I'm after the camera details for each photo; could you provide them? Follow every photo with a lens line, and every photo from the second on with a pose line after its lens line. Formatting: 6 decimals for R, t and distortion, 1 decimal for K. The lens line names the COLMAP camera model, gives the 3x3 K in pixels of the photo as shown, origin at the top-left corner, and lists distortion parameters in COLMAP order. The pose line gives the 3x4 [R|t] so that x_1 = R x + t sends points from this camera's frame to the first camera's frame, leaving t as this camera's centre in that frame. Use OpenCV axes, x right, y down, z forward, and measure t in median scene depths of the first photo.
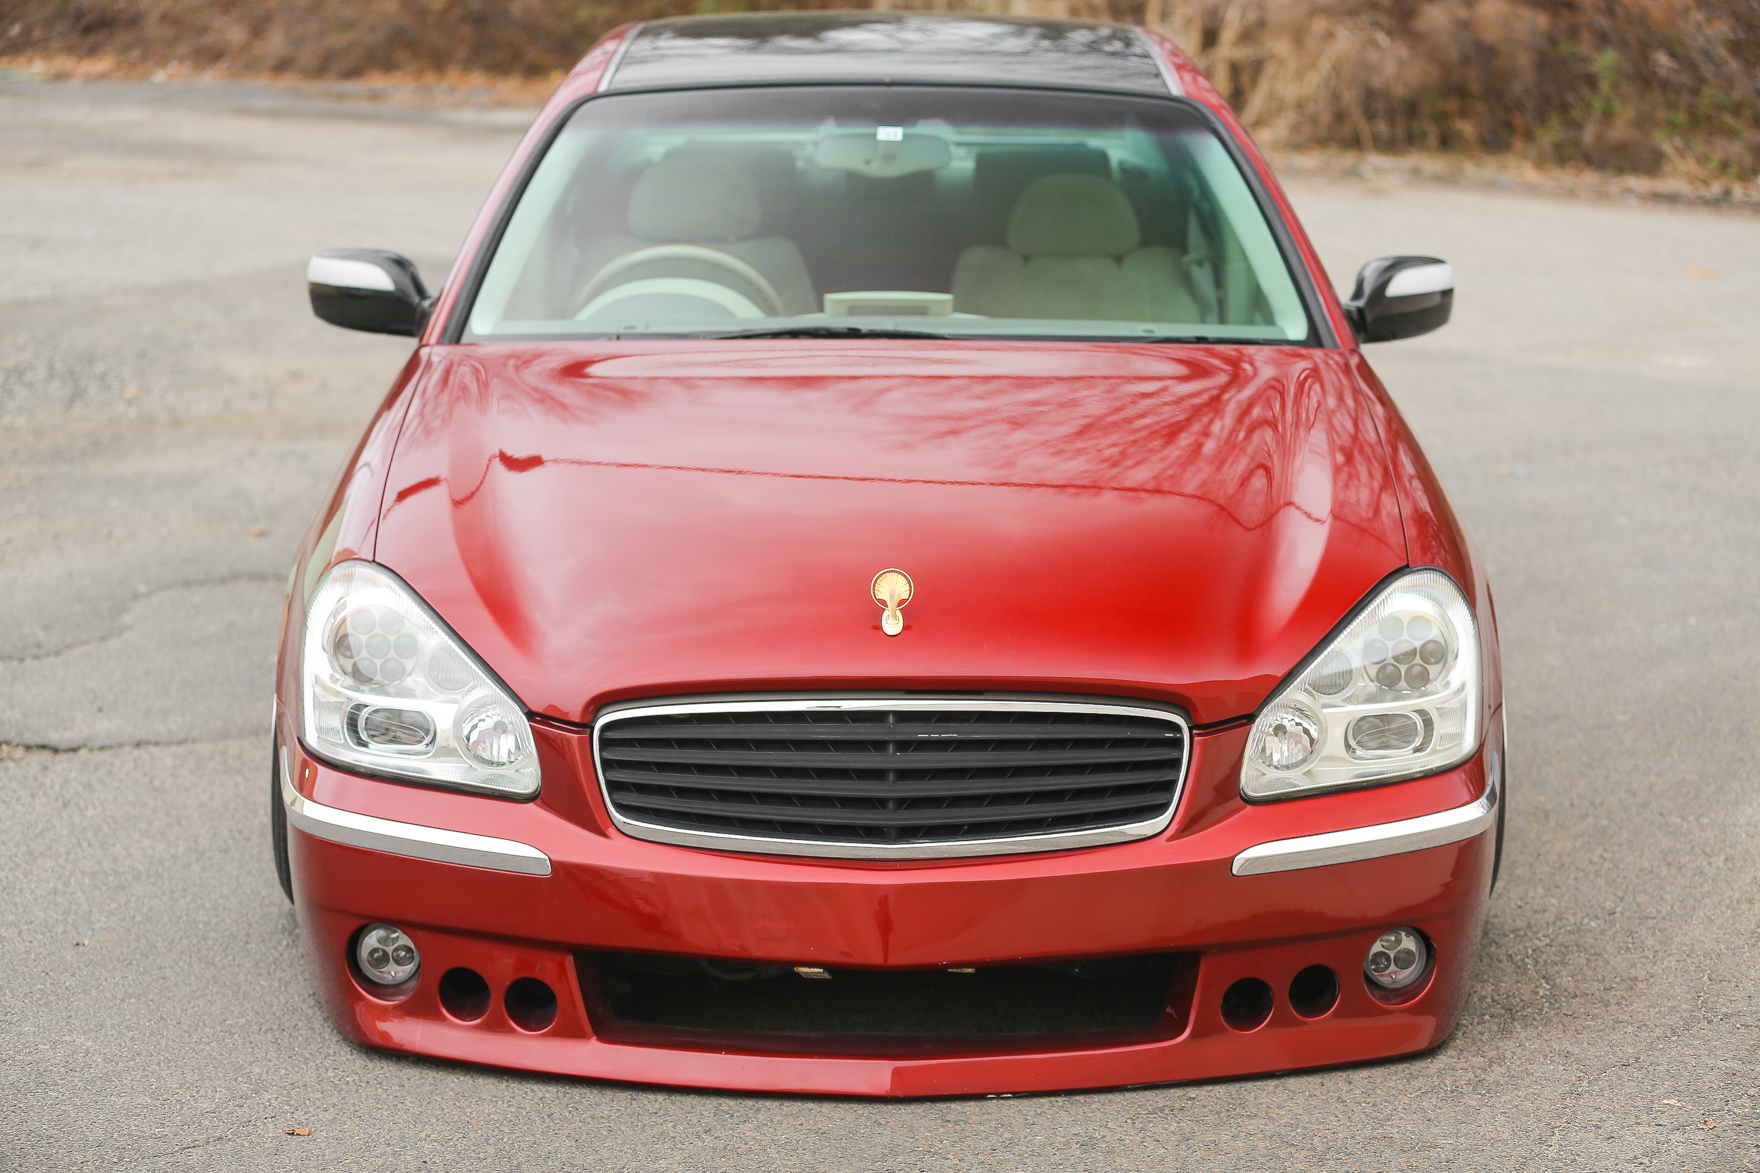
lens RADIAL K [[3687.9, 0, 880.0], [0, 3687.9, 586.5], [0, 0, 1]] dist [-0.302370, 0.304635]
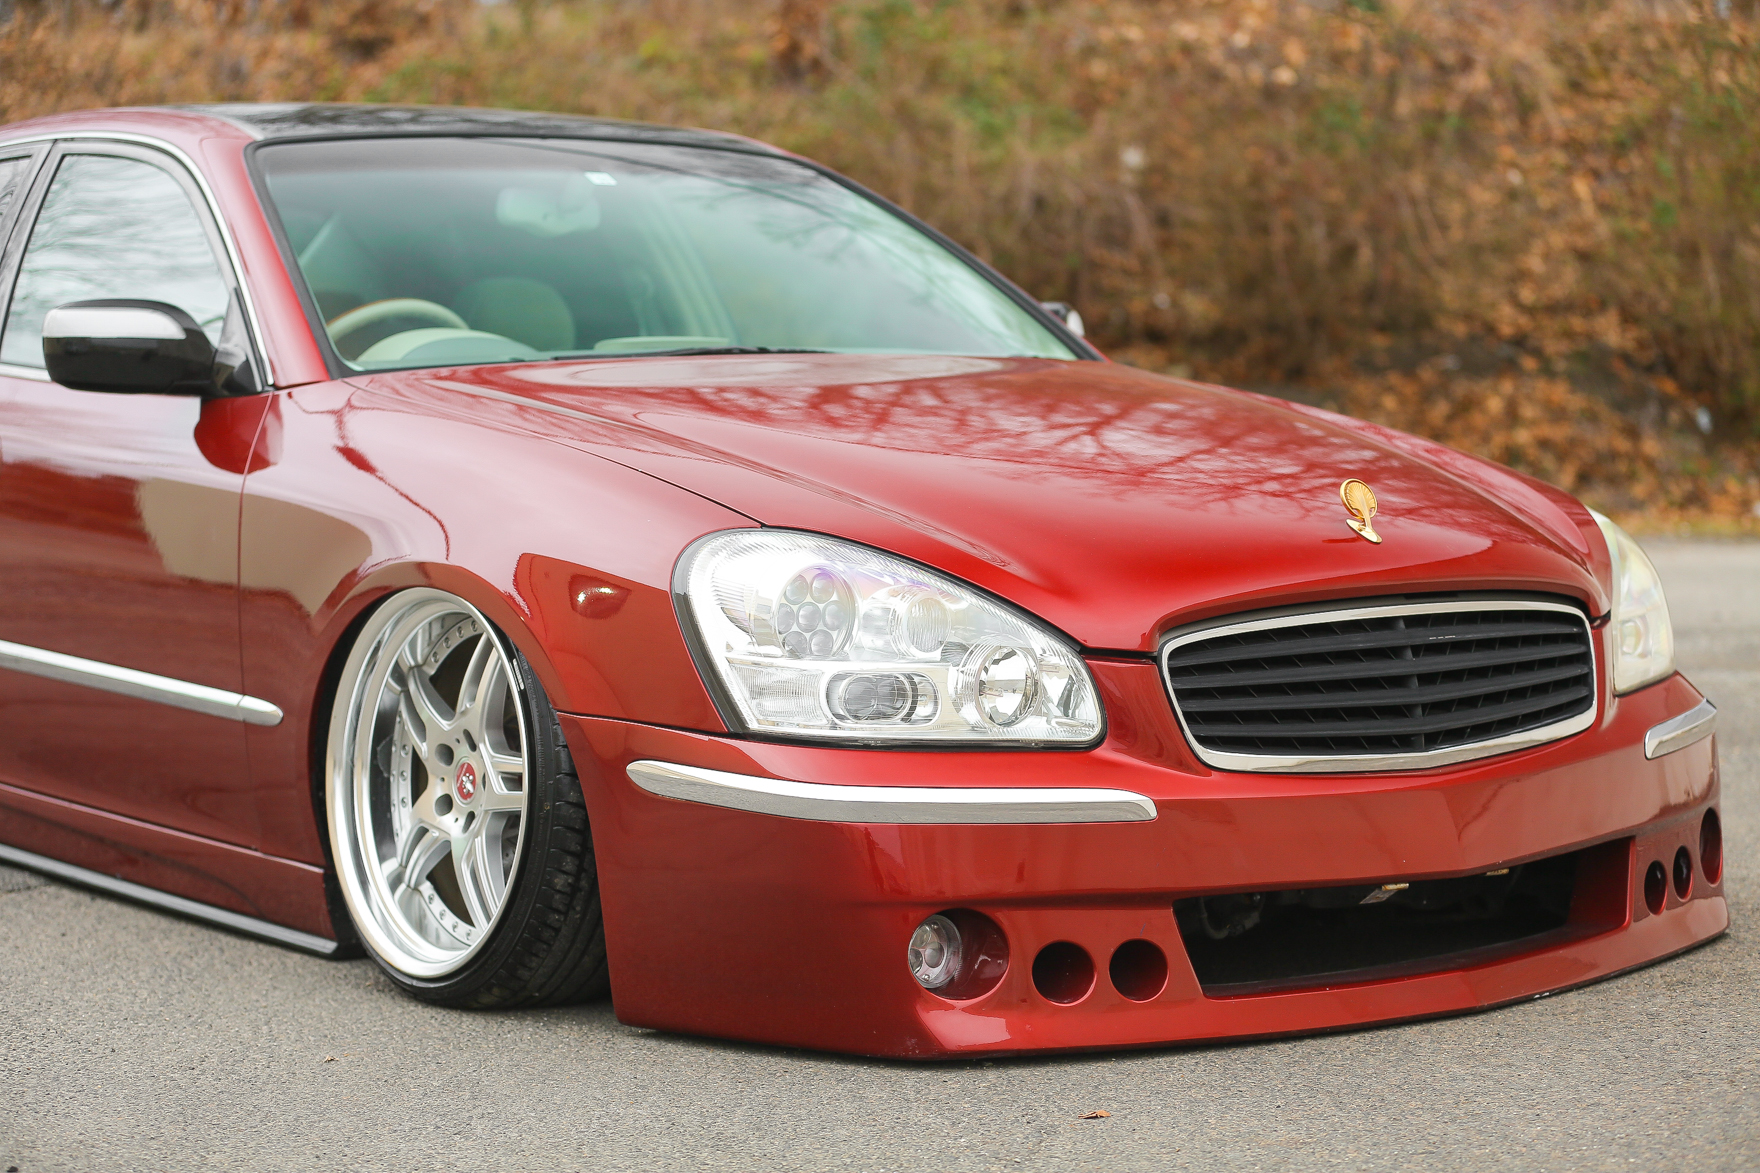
lens RADIAL K [[3687.9, 0, 880.0], [0, 3687.9, 586.5], [0, 0, 1]] dist [-0.302370, 0.304635]
pose [[0.784845, -0.047059, 0.617903, -0.673160], [0.127148, 0.988127, -0.086244, 0.088059], [-0.606509, 0.146253, 0.781510, 0.314198]]
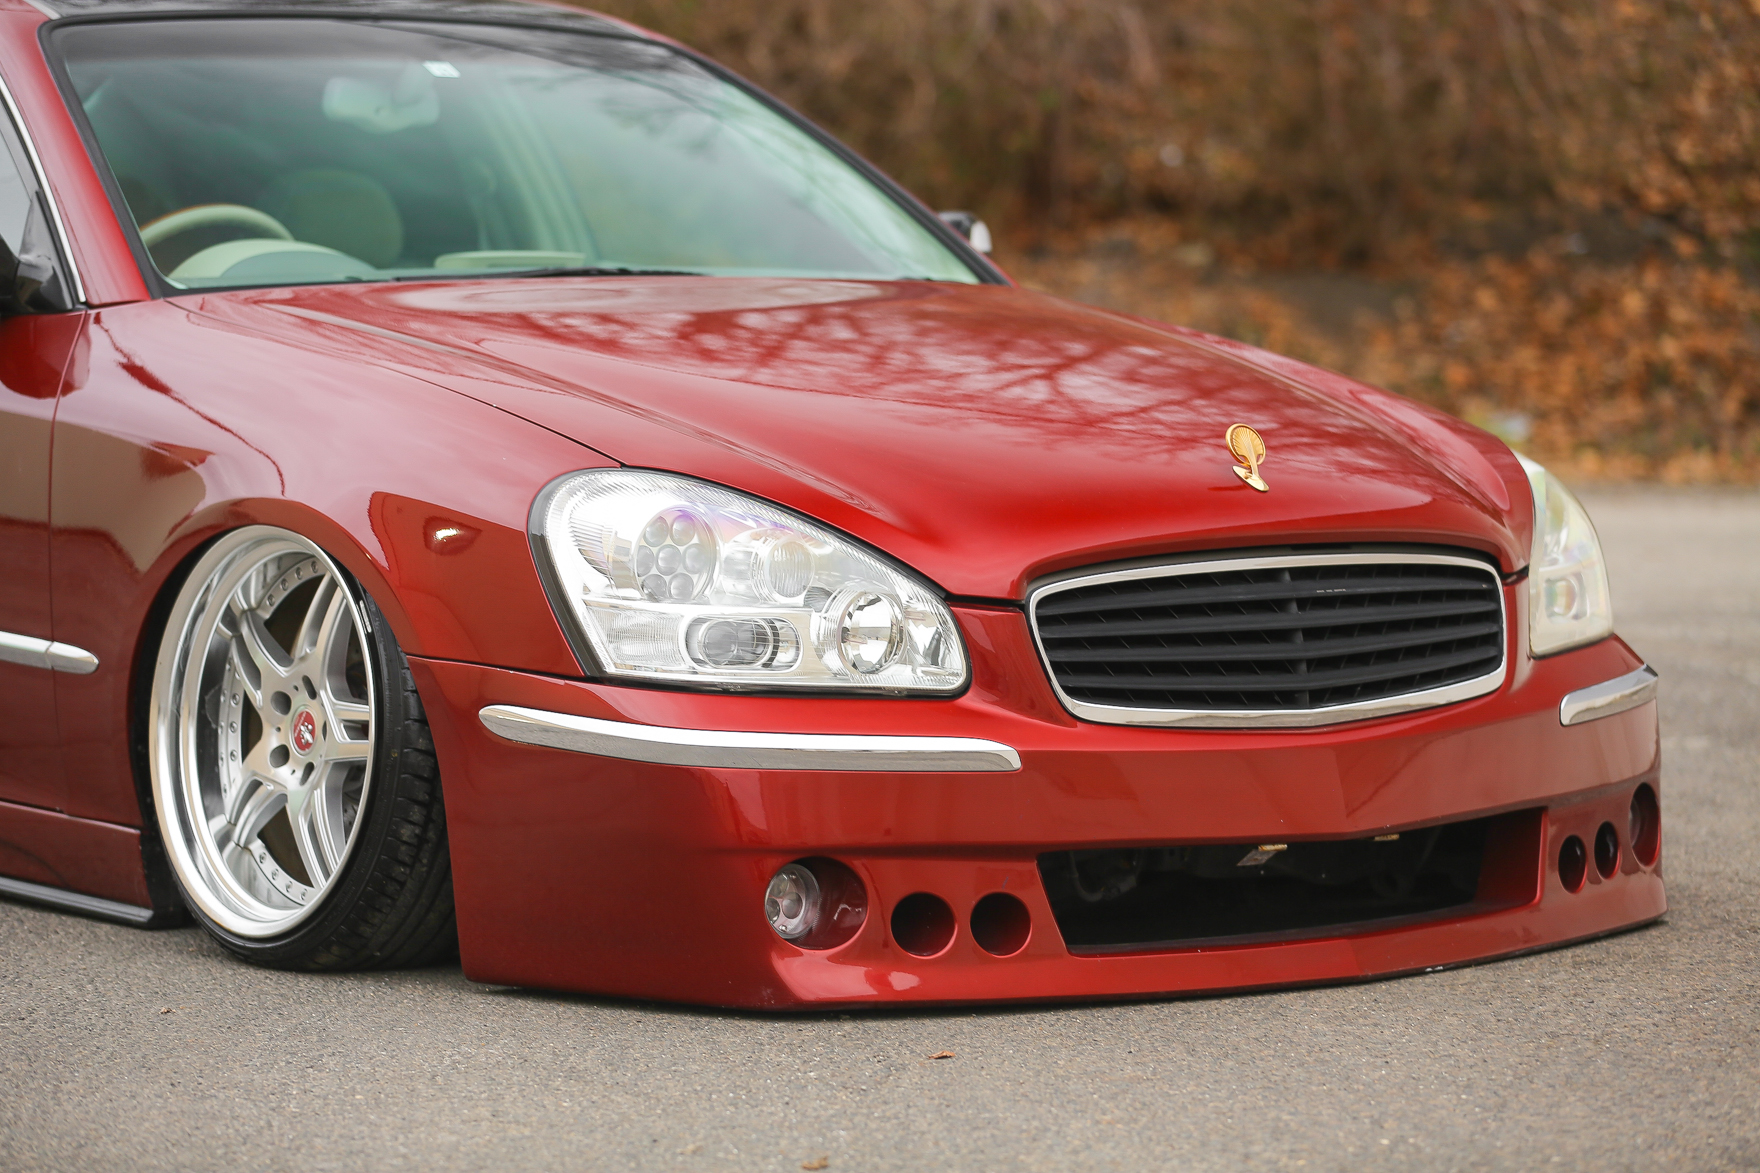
lens RADIAL K [[5593.8, 0, 884.9], [0, 5593.8, 610.7], [0, 0, 1]] dist [0.090597, -0.740712]
pose [[0.775011, -0.043921, 0.630420, -0.928423], [0.116220, 0.990473, -0.073870, 0.131456], [-0.621169, 0.130518, 0.772731, -0.026559]]
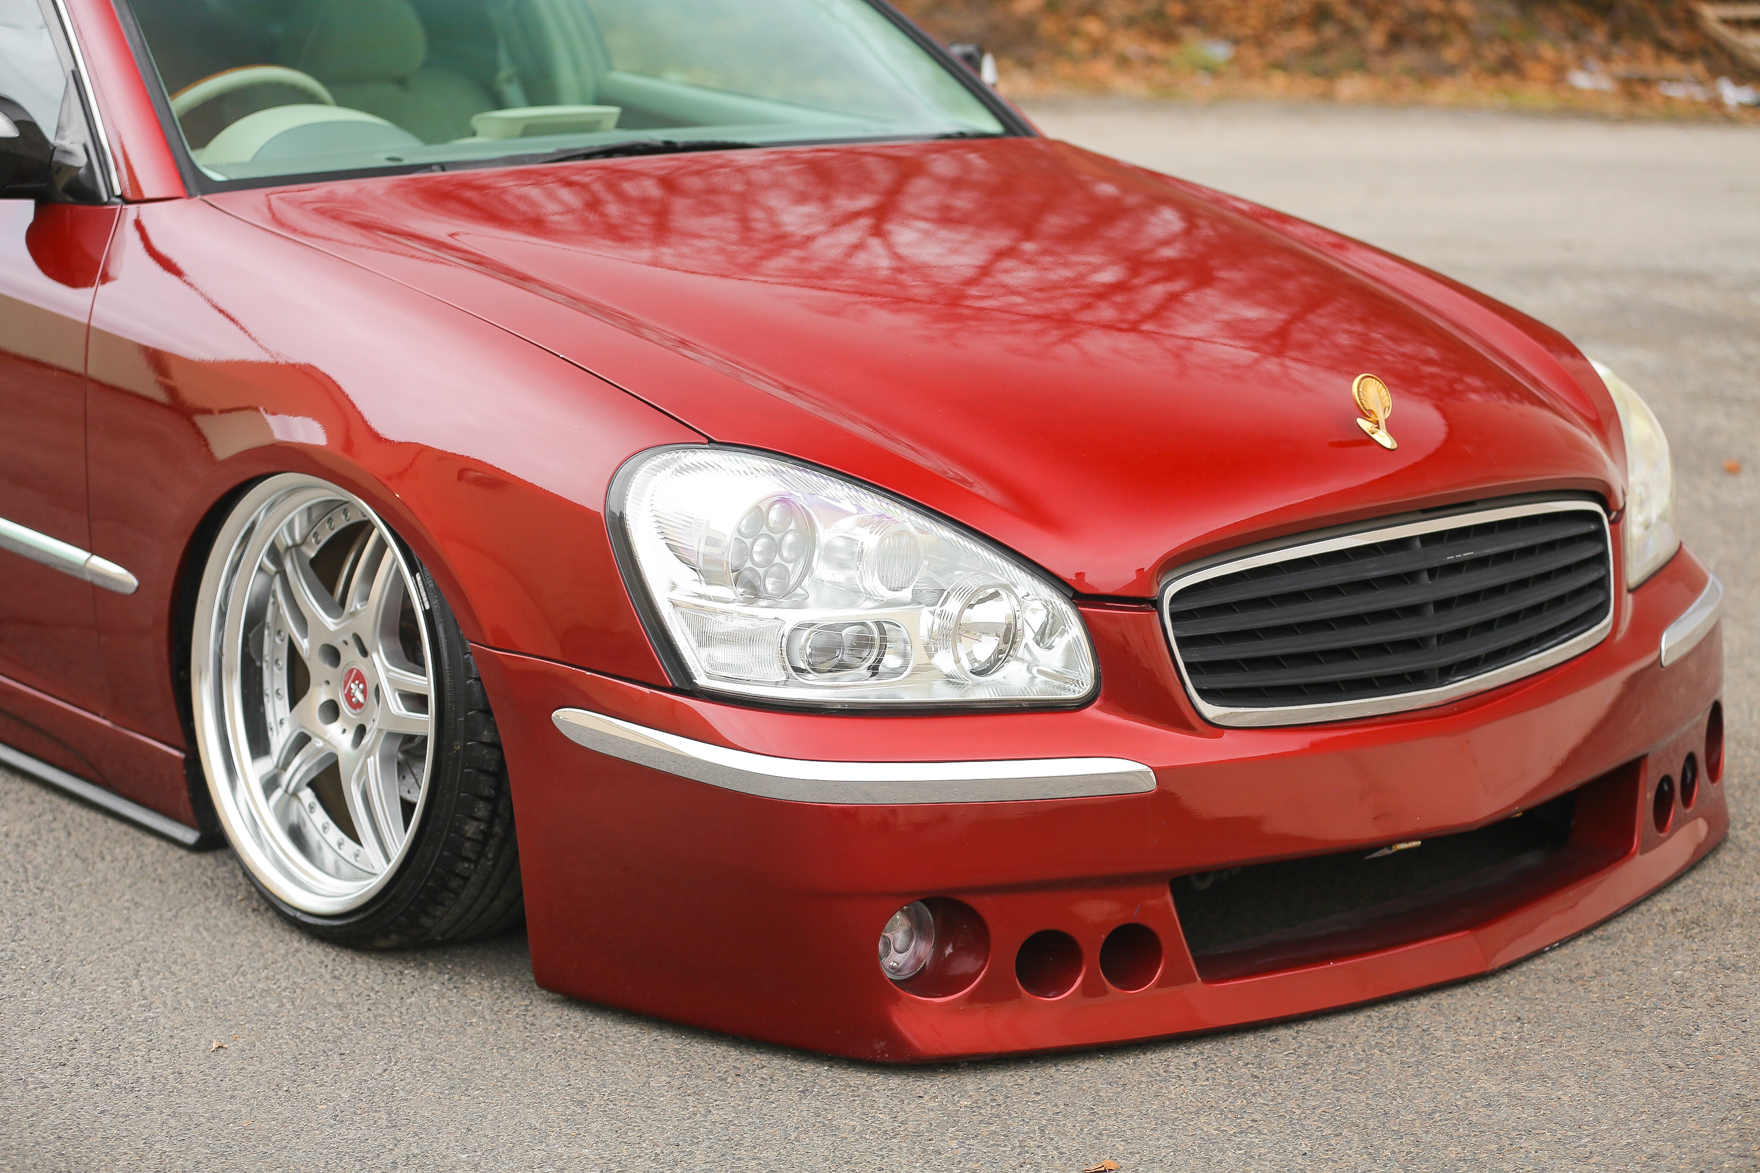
lens RADIAL K [[3687.9, 0, 880.0], [0, 3687.9, 586.5], [0, 0, 1]] dist [-0.302370, 0.304635]
pose [[0.740868, -0.129914, 0.658966, -0.633046], [0.112583, 0.991254, 0.068848, -0.026569], [-0.662148, 0.023181, 0.749015, 0.421544]]
